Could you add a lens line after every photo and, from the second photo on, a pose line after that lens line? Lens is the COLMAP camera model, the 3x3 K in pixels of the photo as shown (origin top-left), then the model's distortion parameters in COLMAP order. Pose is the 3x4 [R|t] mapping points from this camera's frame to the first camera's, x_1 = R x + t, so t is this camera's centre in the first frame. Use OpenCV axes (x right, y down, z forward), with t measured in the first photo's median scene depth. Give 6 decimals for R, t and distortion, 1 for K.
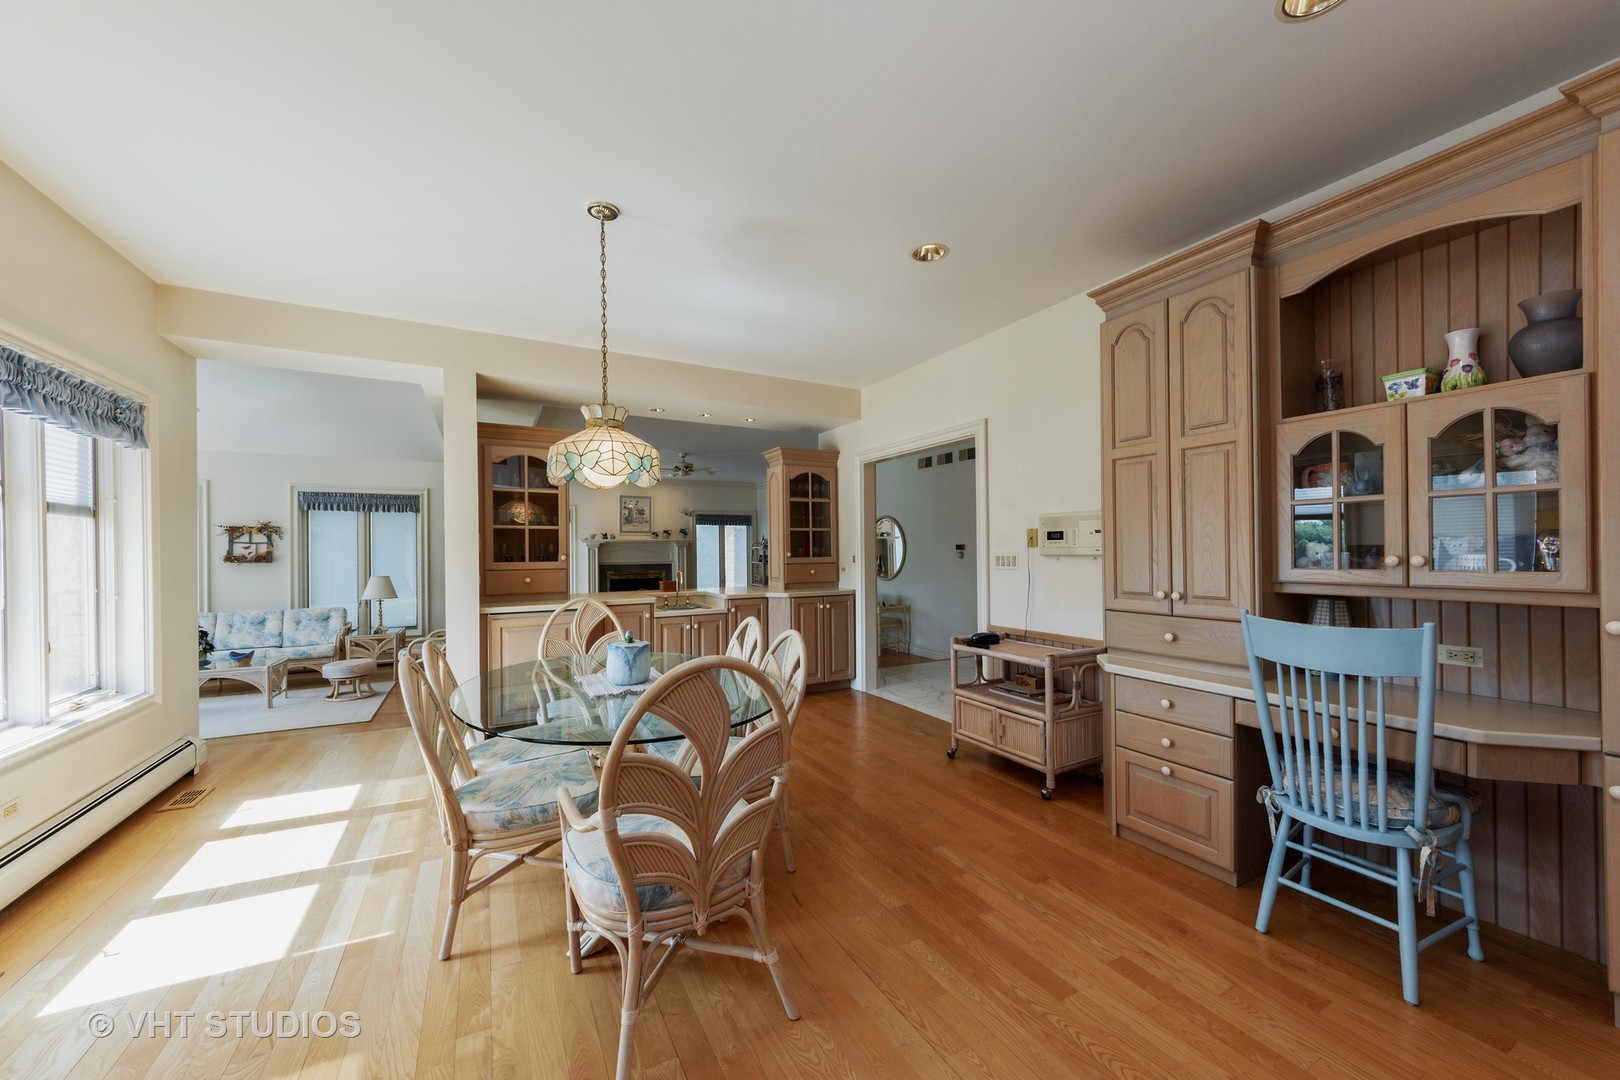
lens RADIAL K [[591.9, 0, 829.3], [0, 591.9, 542.7], [0, 0, 1]] dist [0.000827, -0.000067]
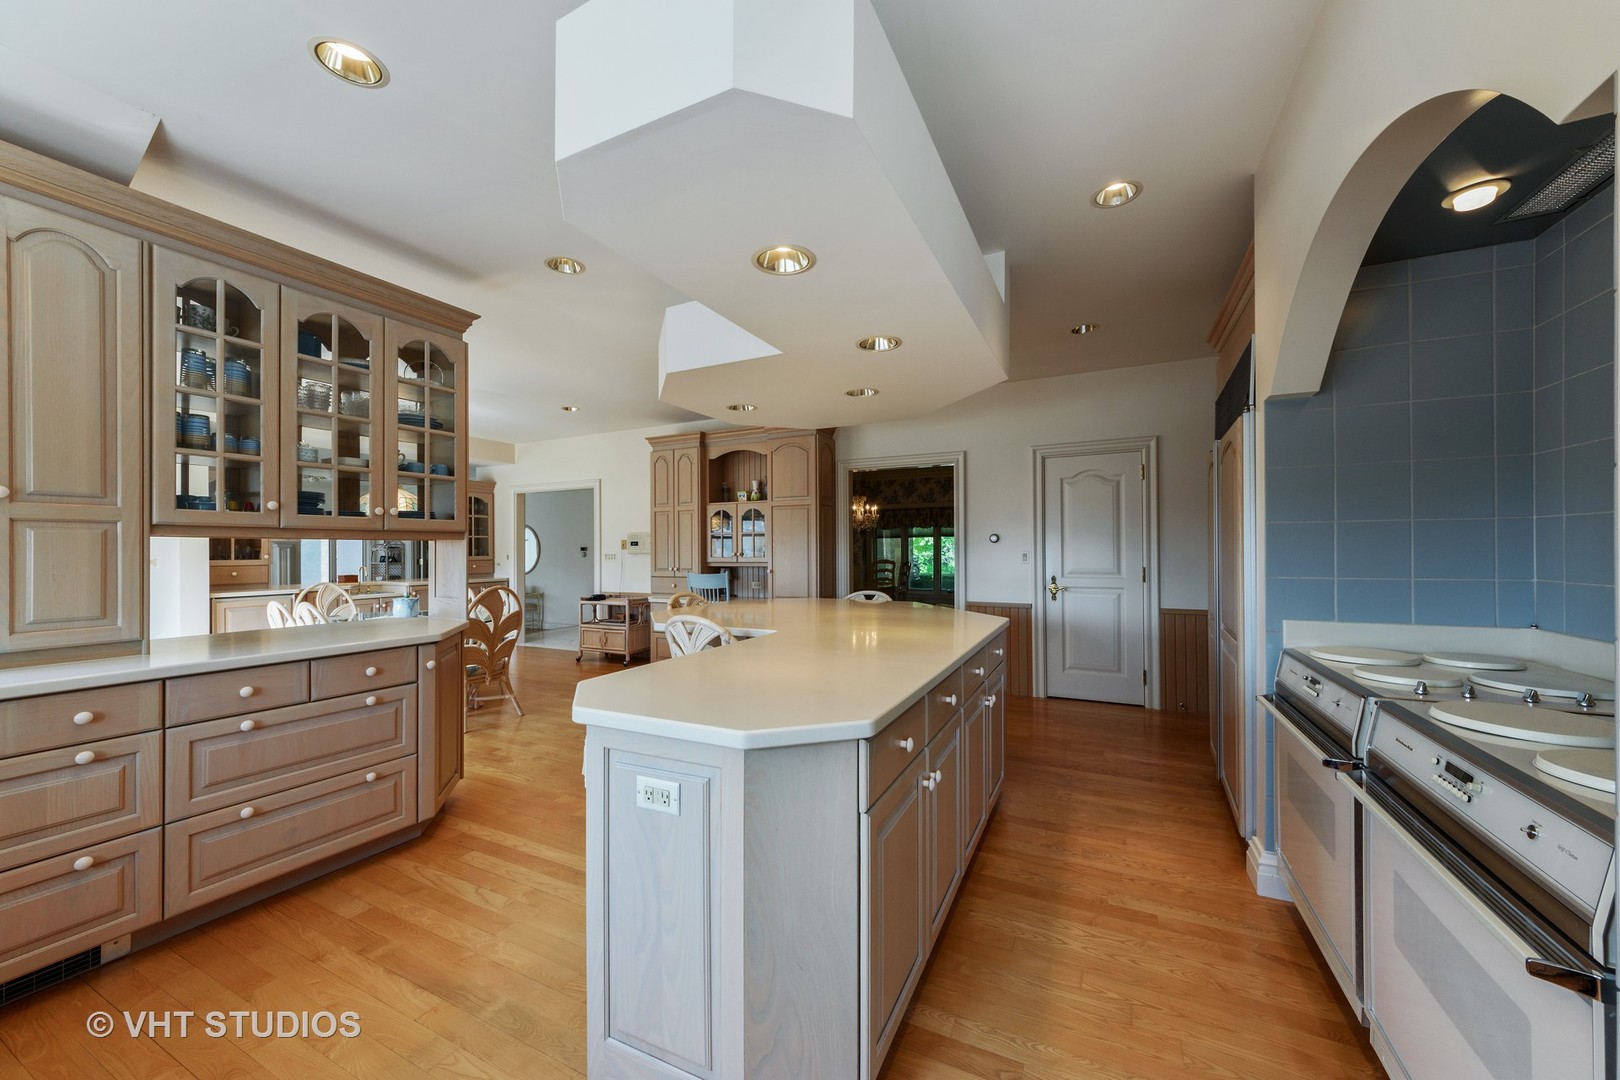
lens RADIAL K [[591.9, 0, 829.3], [0, 591.9, 542.7], [0, 0, 1]] dist [0.000827, -0.000067]
pose [[0.817627, 0.008281, 0.575689, -0.255262], [-0.006947, 0.999966, -0.004518, -0.012055], [-0.575707, -0.000306, 0.817656, -1.111809]]
